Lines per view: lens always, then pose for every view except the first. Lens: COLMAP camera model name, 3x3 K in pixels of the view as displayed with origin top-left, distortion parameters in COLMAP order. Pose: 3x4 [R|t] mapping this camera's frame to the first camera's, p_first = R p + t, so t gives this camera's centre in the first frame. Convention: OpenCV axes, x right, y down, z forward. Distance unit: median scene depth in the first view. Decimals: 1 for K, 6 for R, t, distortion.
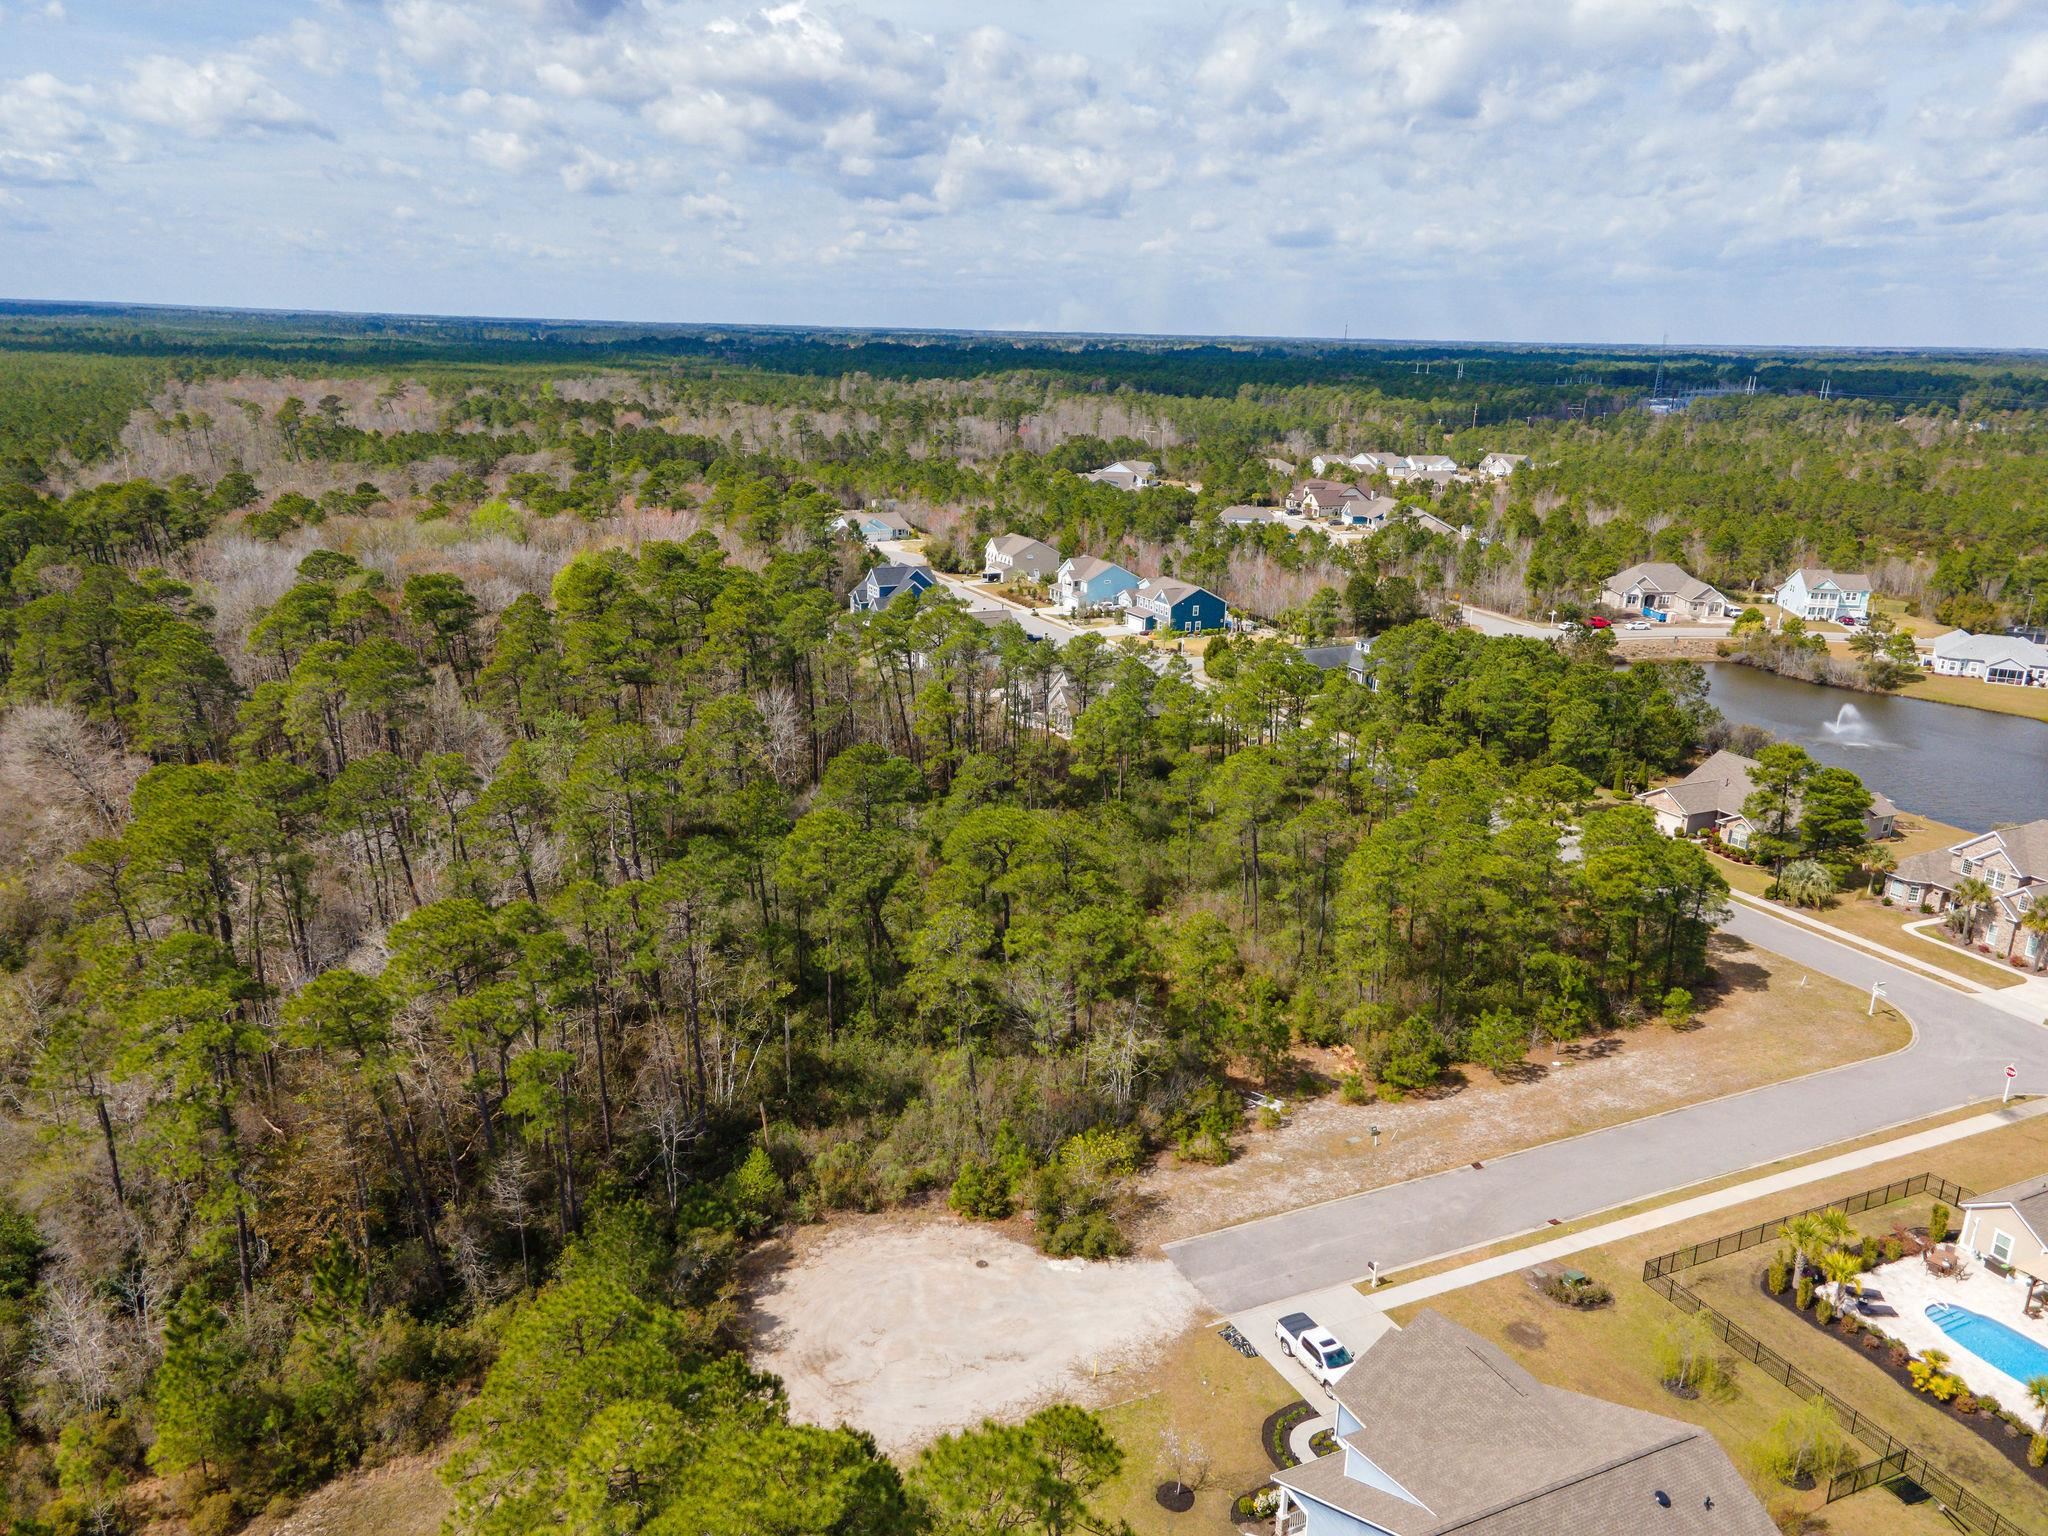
lens RADIAL K [[1482.4, 0, 1024.7], [0, 1482.4, 756.0], [0, 0, 1]] dist [0.020109, 0.050034]
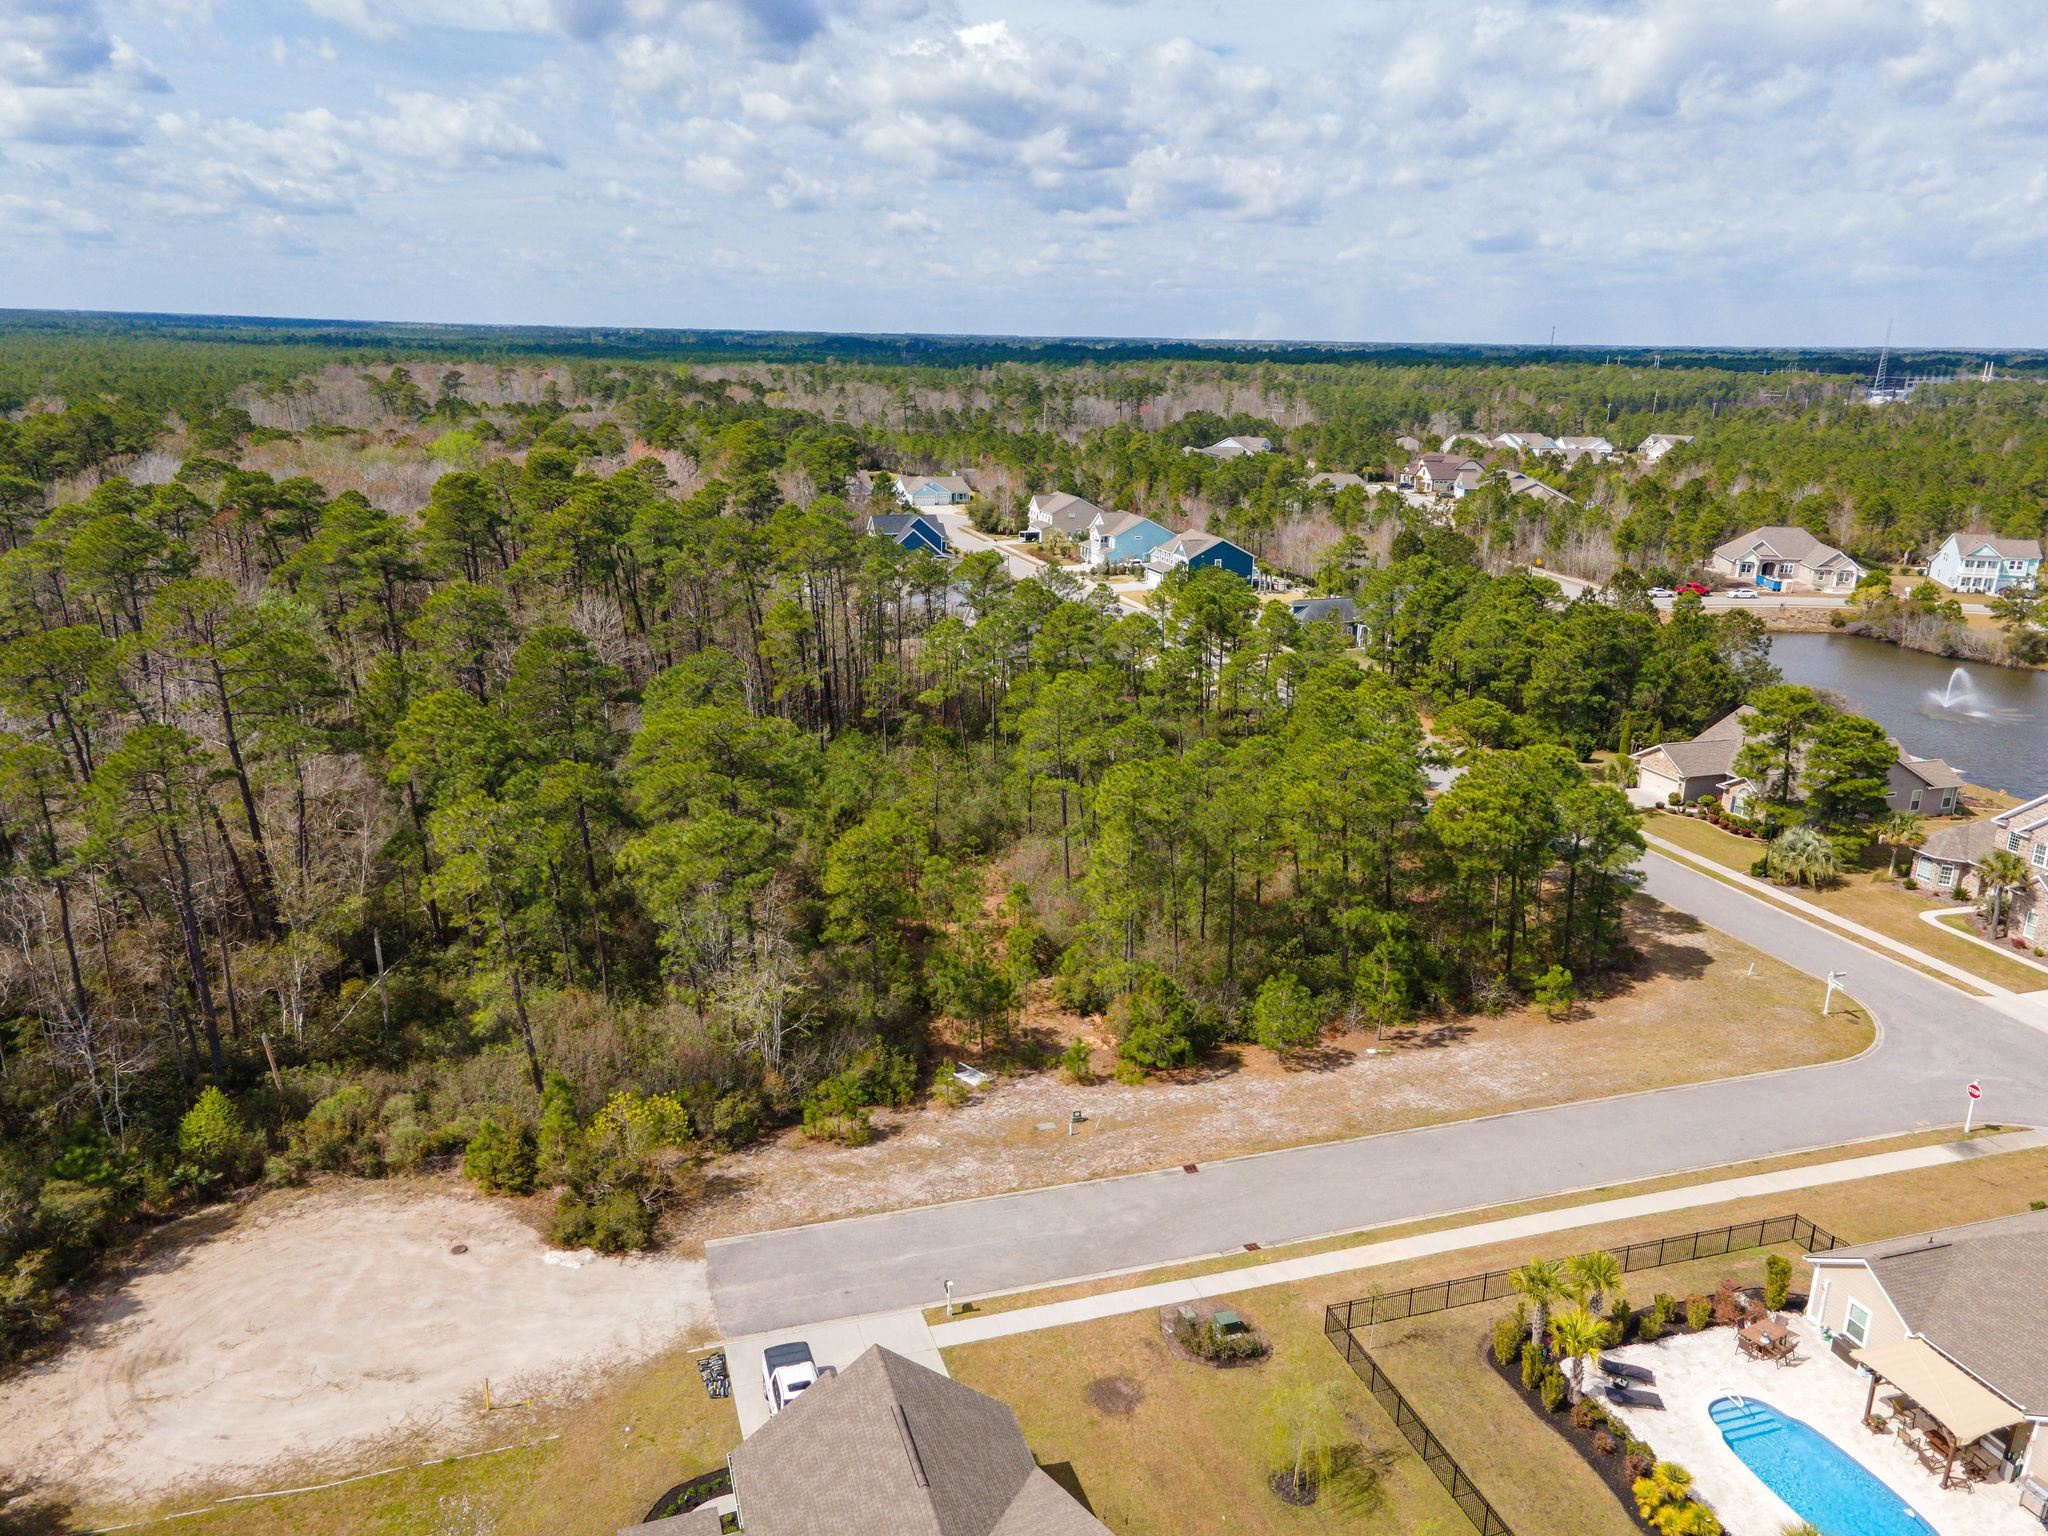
lens RADIAL K [[1482.4, 0, 1024.7], [0, 1482.4, 756.0], [0, 0, 1]] dist [0.020109, 0.050034]
pose [[0.991621, 0.030764, -0.125465, 0.215376], [-0.031510, 0.999496, -0.003964, 0.048579], [0.125280, 0.007884, 0.992090, 0.162476]]
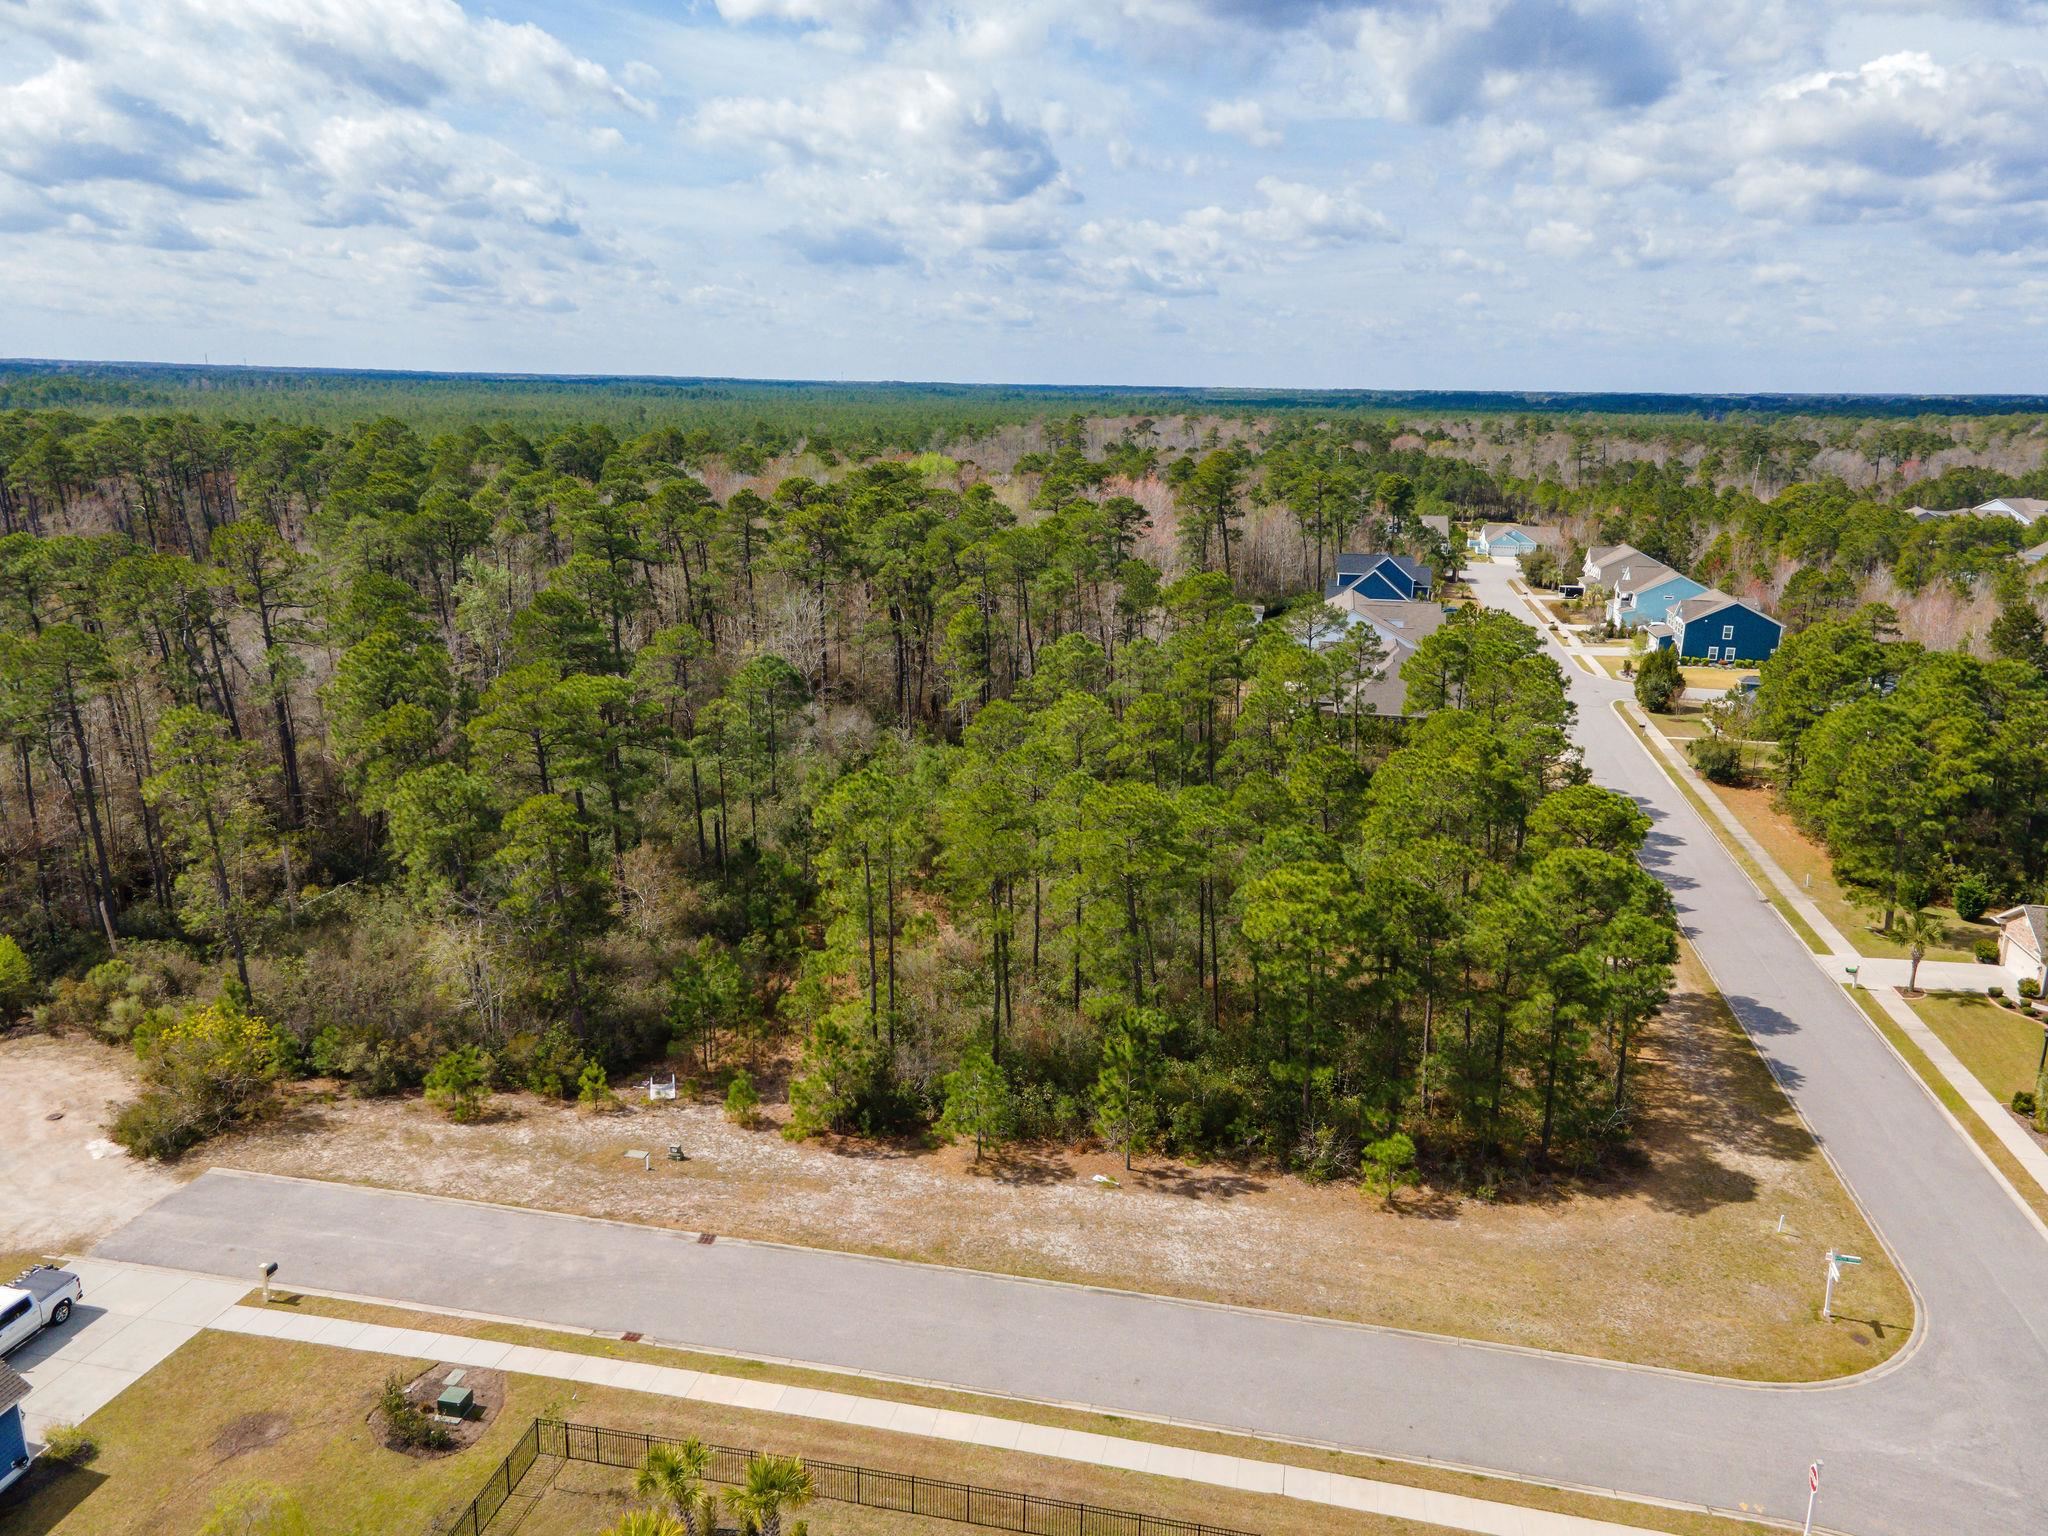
lens RADIAL K [[1482.4, 0, 1024.7], [0, 1482.4, 756.0], [0, 0, 1]] dist [0.020109, 0.050034]
pose [[0.792463, 0.136908, -0.594355, 0.537943], [-0.164912, 0.986281, 0.007307, 0.027918], [0.587202, 0.092226, 0.804169, 0.376933]]
